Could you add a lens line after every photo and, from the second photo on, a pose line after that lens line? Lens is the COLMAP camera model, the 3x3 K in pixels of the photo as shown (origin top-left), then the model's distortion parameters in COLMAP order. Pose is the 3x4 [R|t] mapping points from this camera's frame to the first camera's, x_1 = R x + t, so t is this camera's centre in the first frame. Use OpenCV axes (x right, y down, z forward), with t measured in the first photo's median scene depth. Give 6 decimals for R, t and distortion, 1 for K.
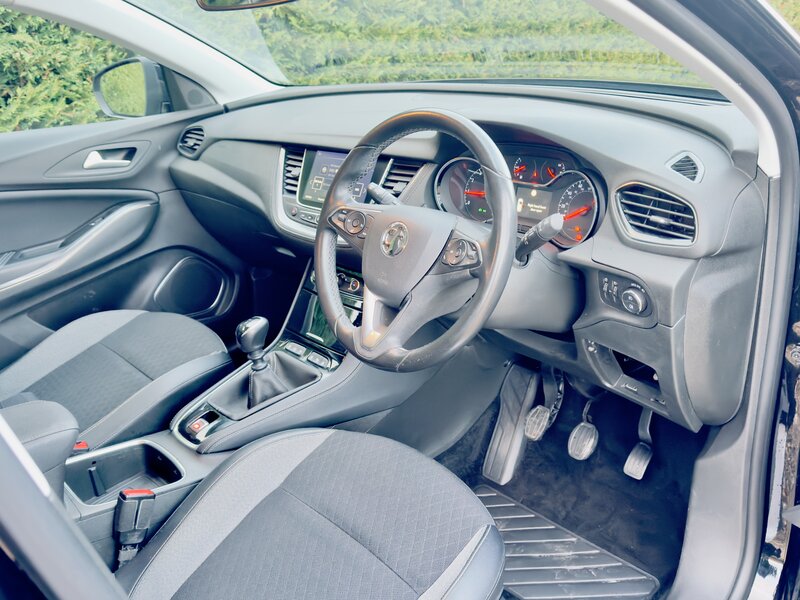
lens RADIAL K [[693.2, 0, 400.0], [0, 693.2, 300.0], [0, 0, 1]] dist [0.147656, -0.268839]
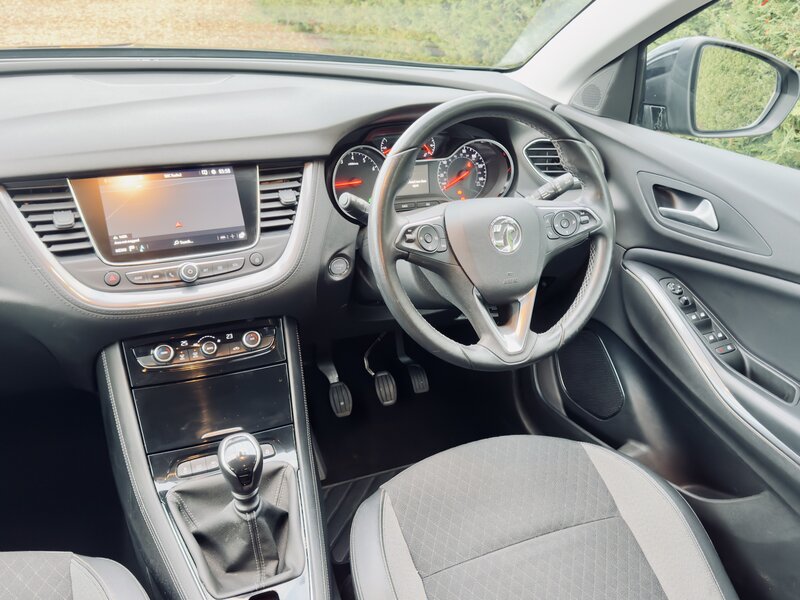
lens RADIAL K [[693.2, 0, 400.0], [0, 693.2, 300.0], [0, 0, 1]] dist [0.147656, -0.268839]
pose [[0.308810, -0.345977, 0.885966, -0.555004], [0.284603, 0.922427, 0.261015, -0.174500], [-0.907545, 0.171545, 0.383321, 0.458869]]
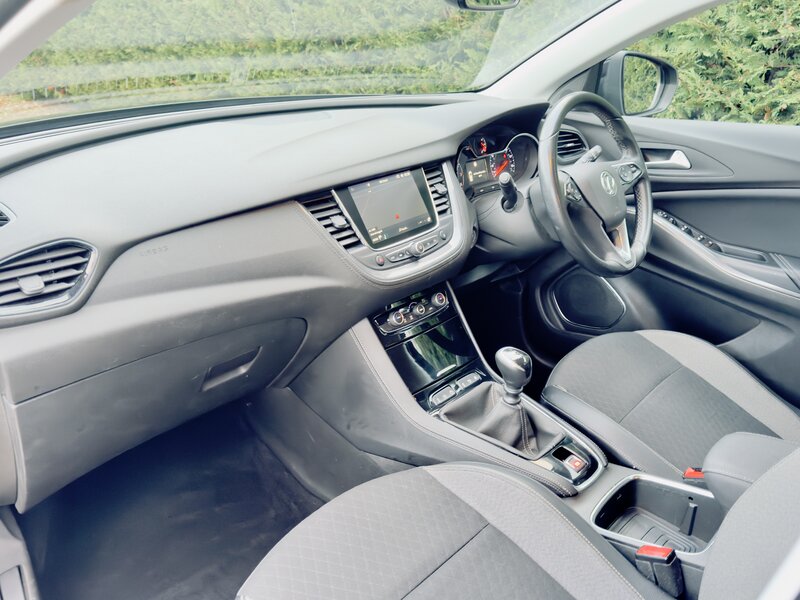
lens RADIAL K [[693.2, 0, 400.0], [0, 693.2, 300.0], [0, 0, 1]] dist [0.147656, -0.268839]
pose [[-0.124174, -0.309603, 0.942723, -0.814166], [0.372995, 0.865832, 0.333482, -0.303708], [-0.919487, 0.393041, 0.007967, 0.861781]]
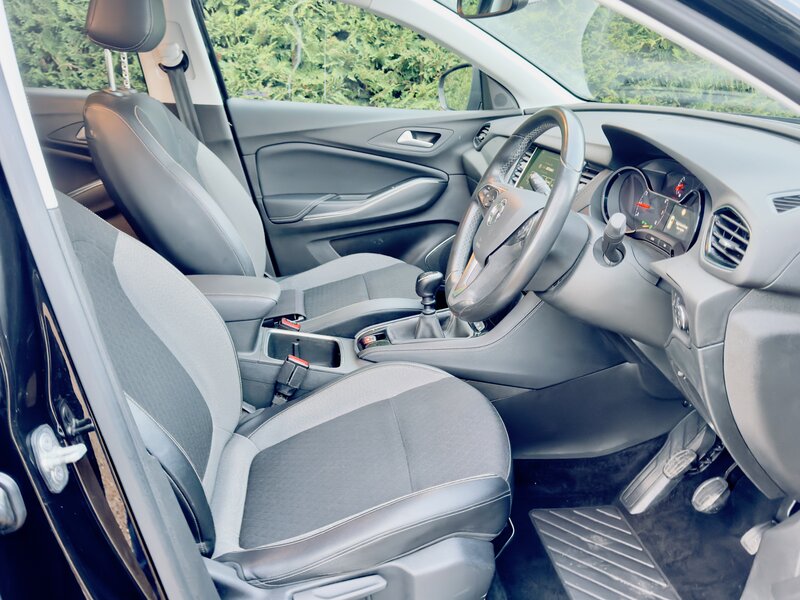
lens RADIAL K [[693.2, 0, 400.0], [0, 693.2, 300.0], [0, 0, 1]] dist [0.147656, -0.268839]
pose [[0.806514, 0.272244, -0.524803, 0.305788], [-0.294993, 0.954582, 0.041851, 0.031833], [0.512362, 0.121060, 0.850194, -0.036453]]
